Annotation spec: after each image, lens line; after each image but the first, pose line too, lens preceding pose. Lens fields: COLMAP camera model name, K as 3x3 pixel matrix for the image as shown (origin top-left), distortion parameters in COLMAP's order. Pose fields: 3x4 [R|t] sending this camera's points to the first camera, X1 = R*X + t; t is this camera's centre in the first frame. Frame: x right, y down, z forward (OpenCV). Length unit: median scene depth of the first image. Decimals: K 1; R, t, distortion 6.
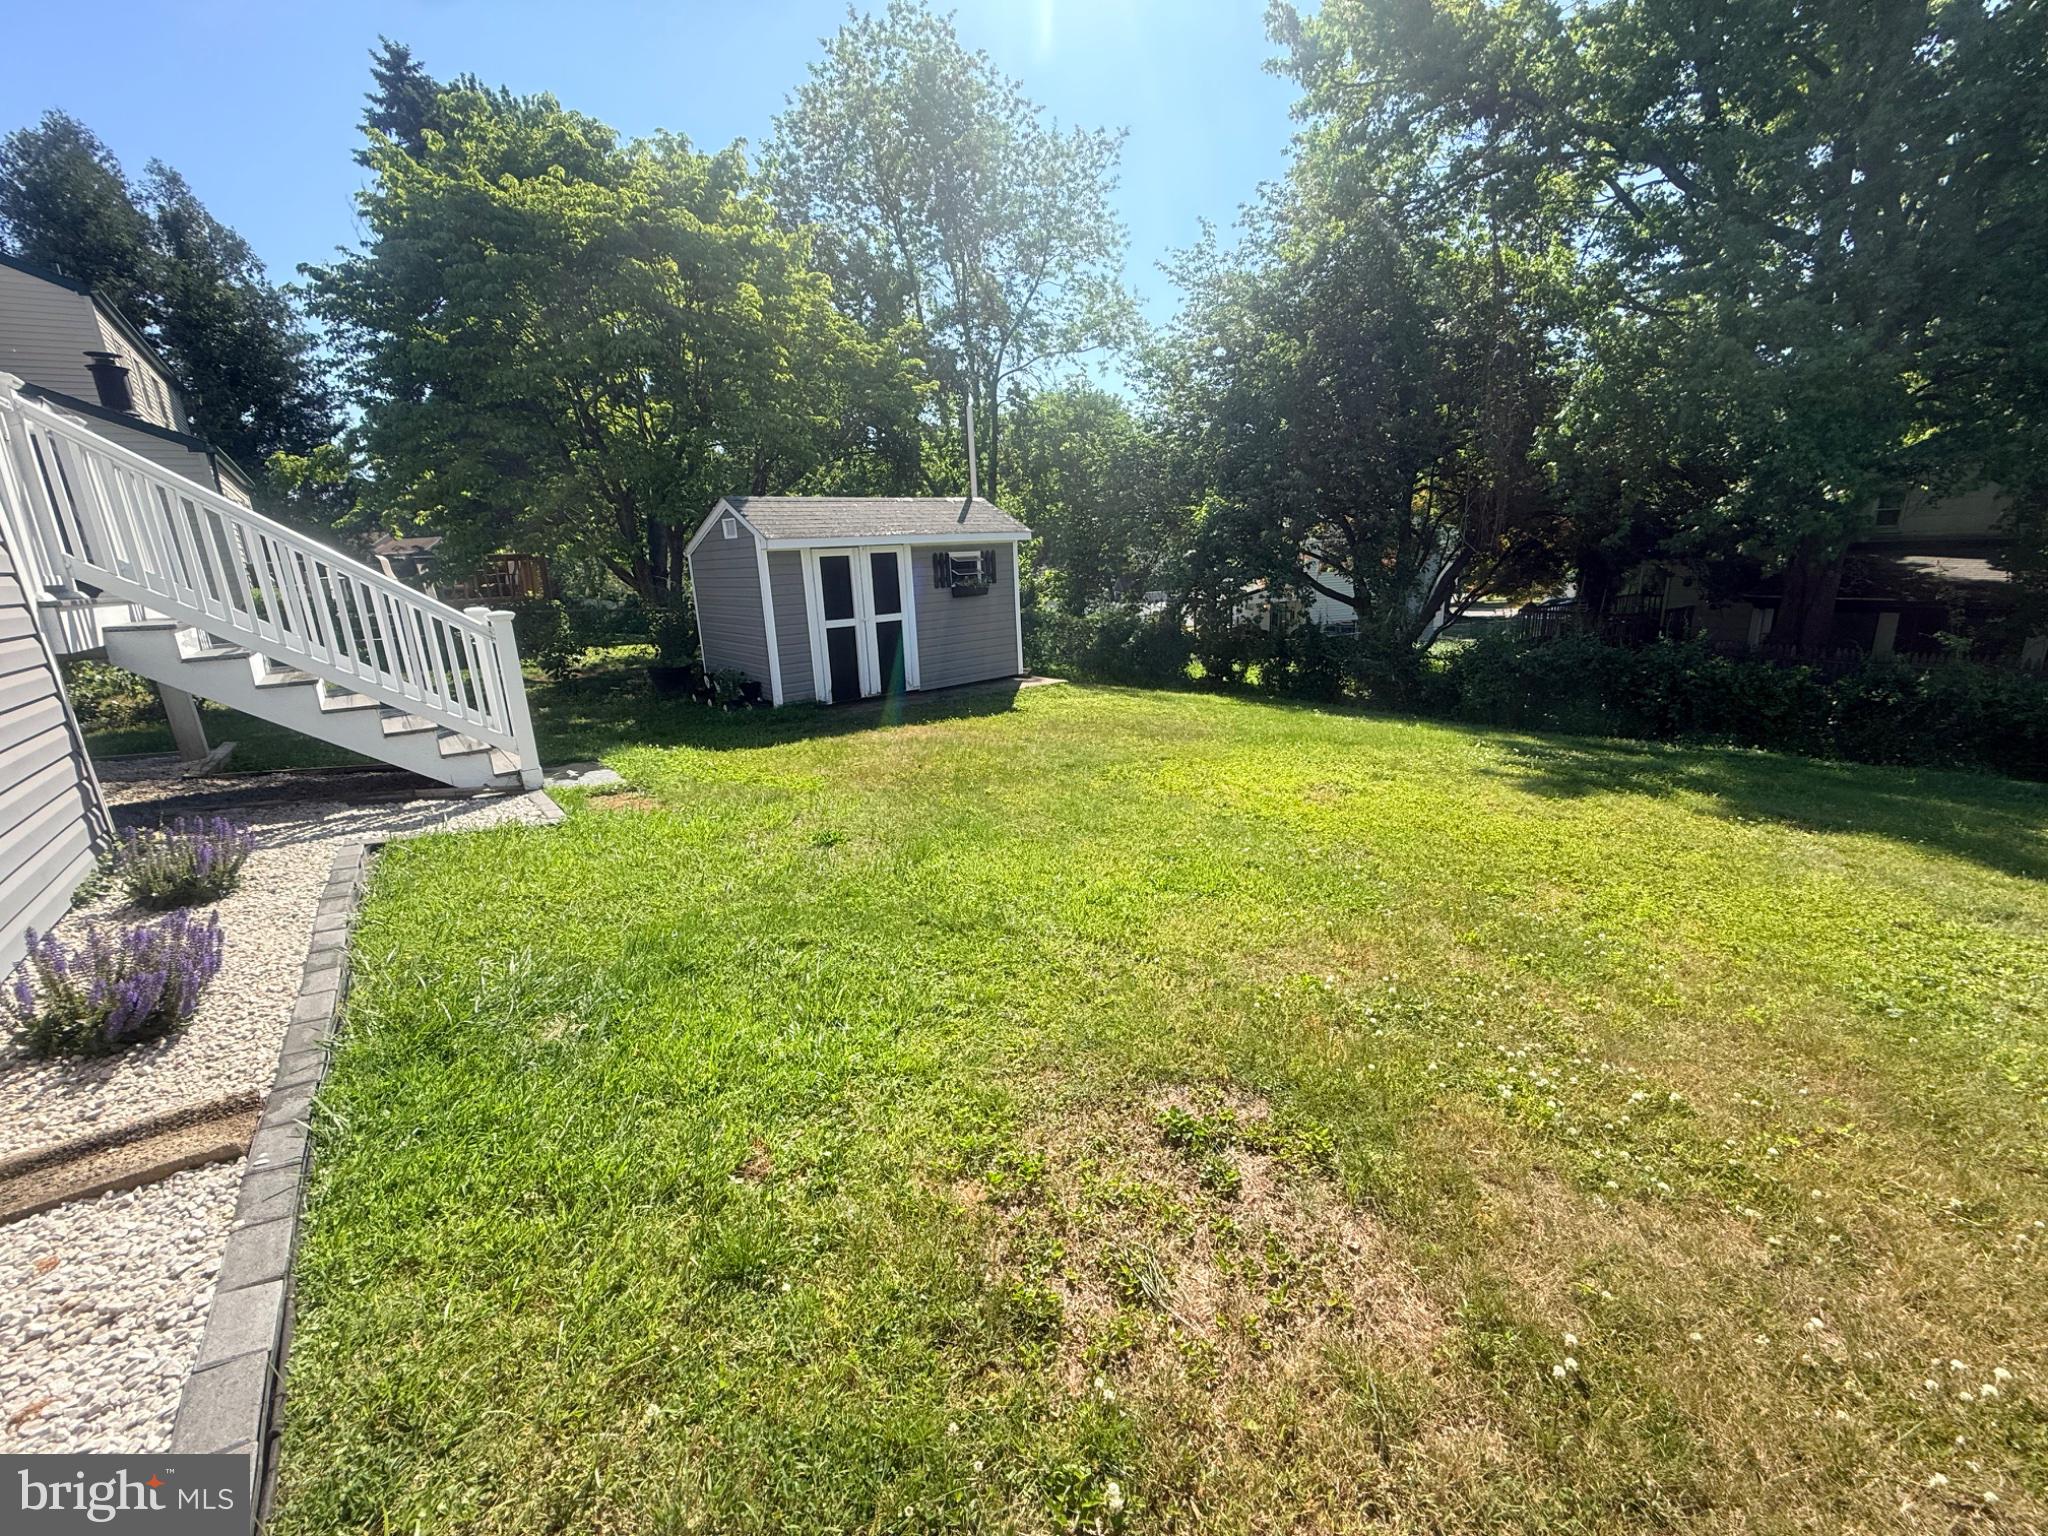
lens RADIAL K [[813.6, 0, 1024.0], [0, 813.6, 768.0], [0, 0, 1]] dist [-0.001168, -0.000079]
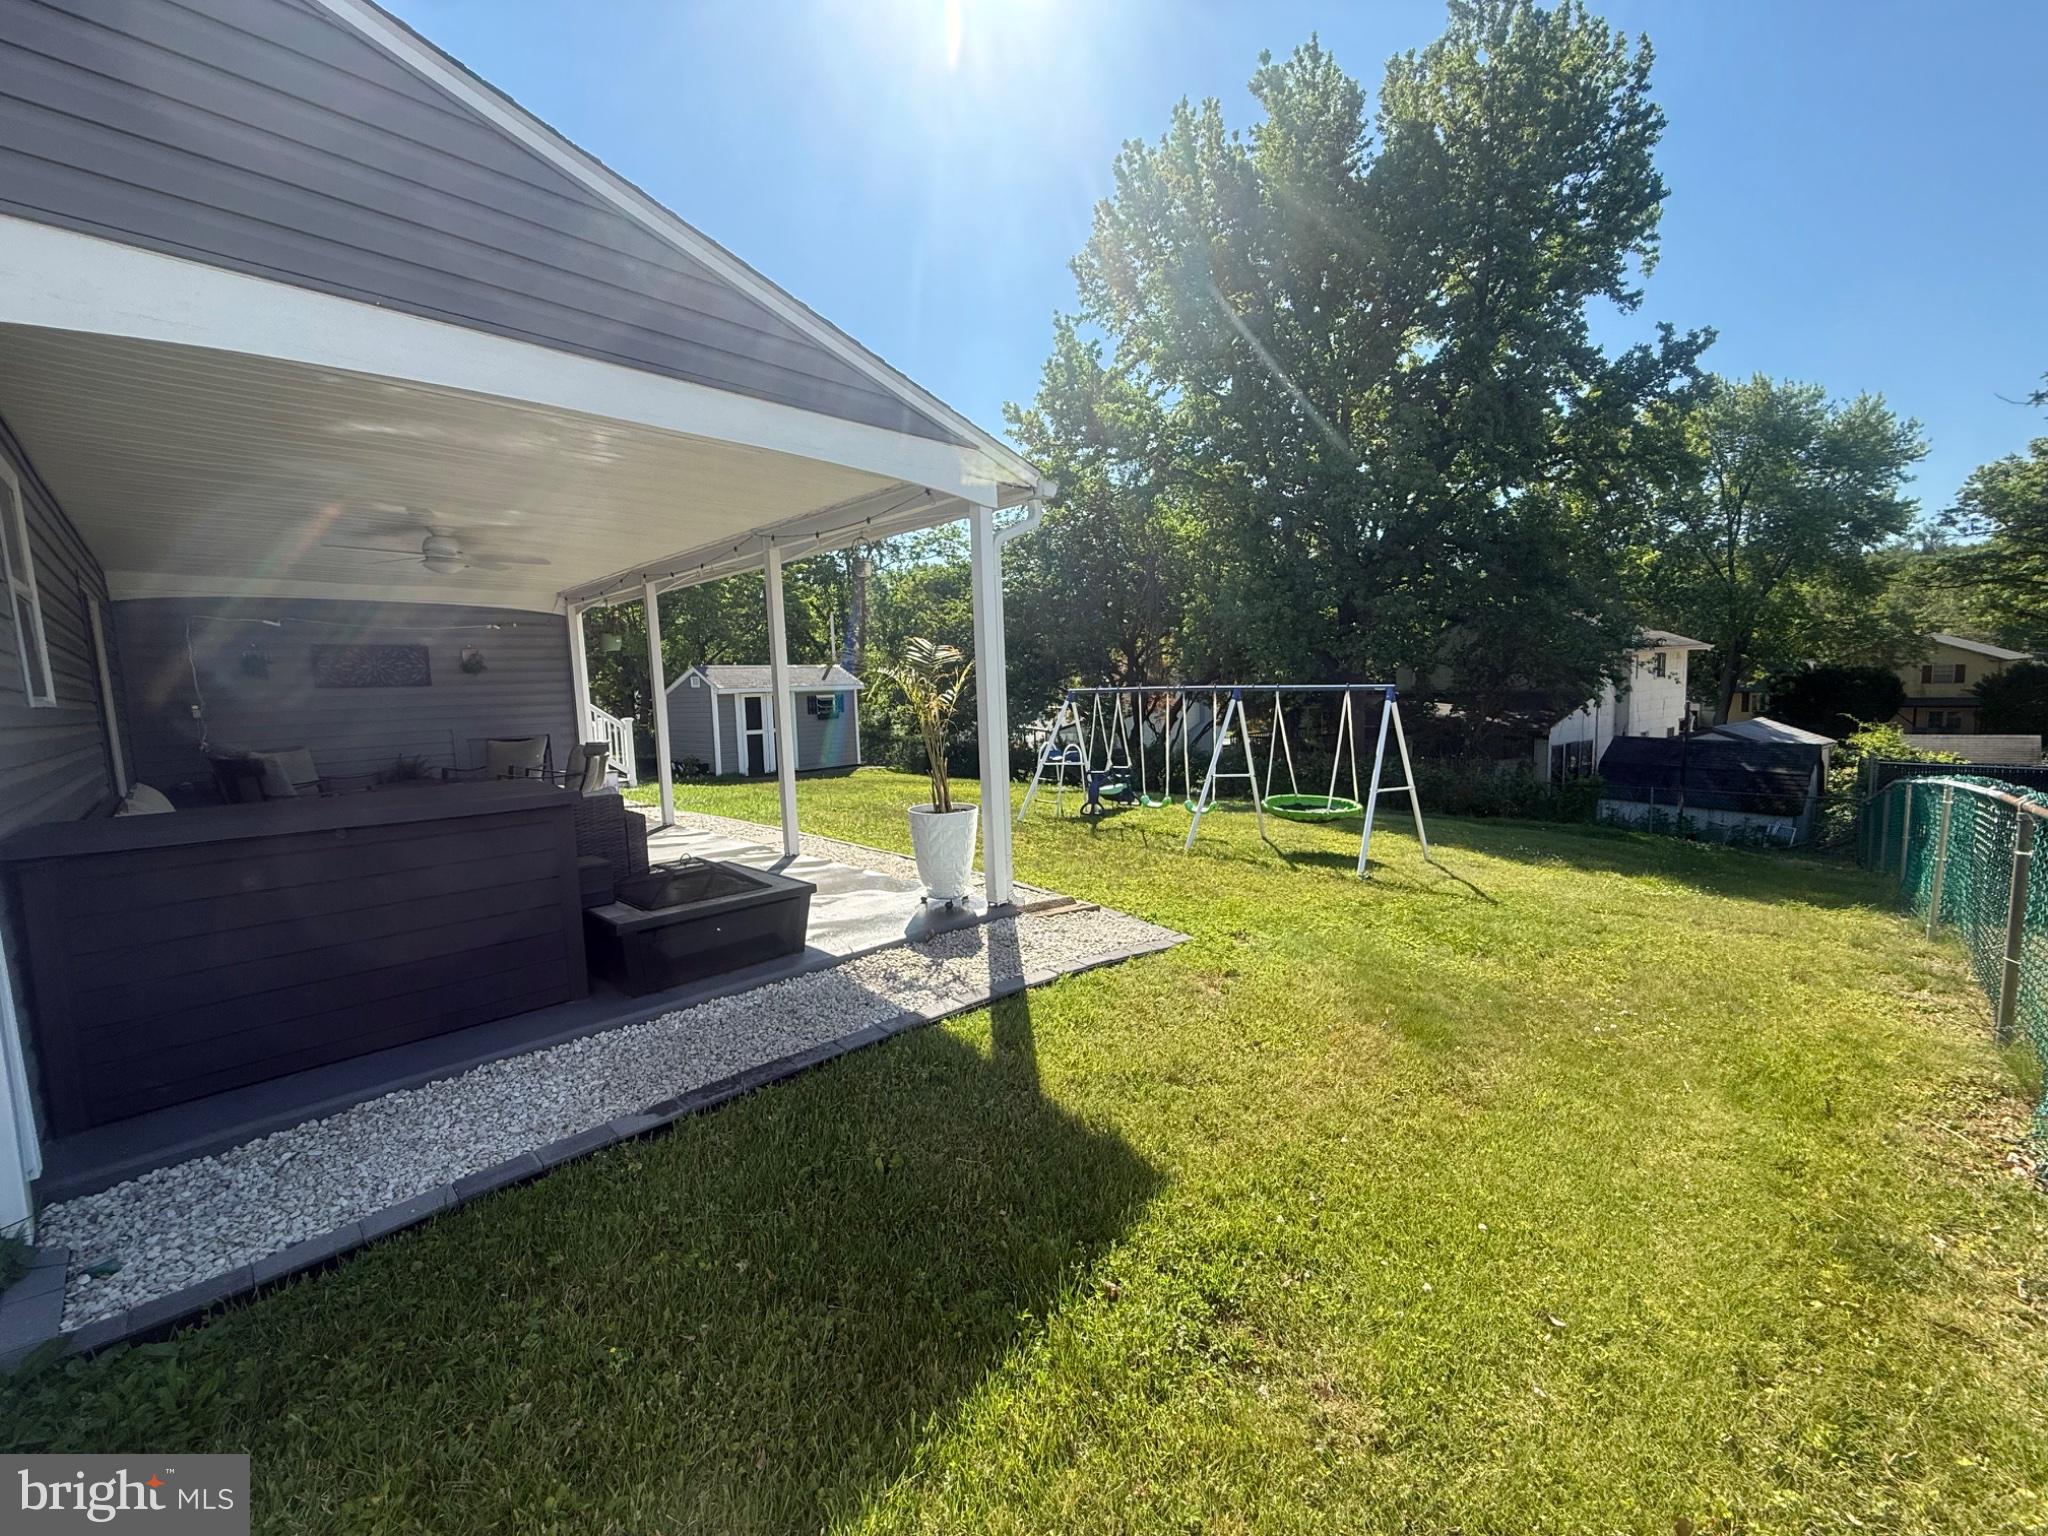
lens RADIAL K [[813.6, 0, 1024.0], [0, 813.6, 768.0], [0, 0, 1]] dist [-0.001168, -0.000079]
pose [[0.991551, -0.001511, 0.129712, 0.133249], [0.022748, 0.986464, -0.162395, 0.203269], [-0.127710, 0.163974, 0.978163, -0.819560]]
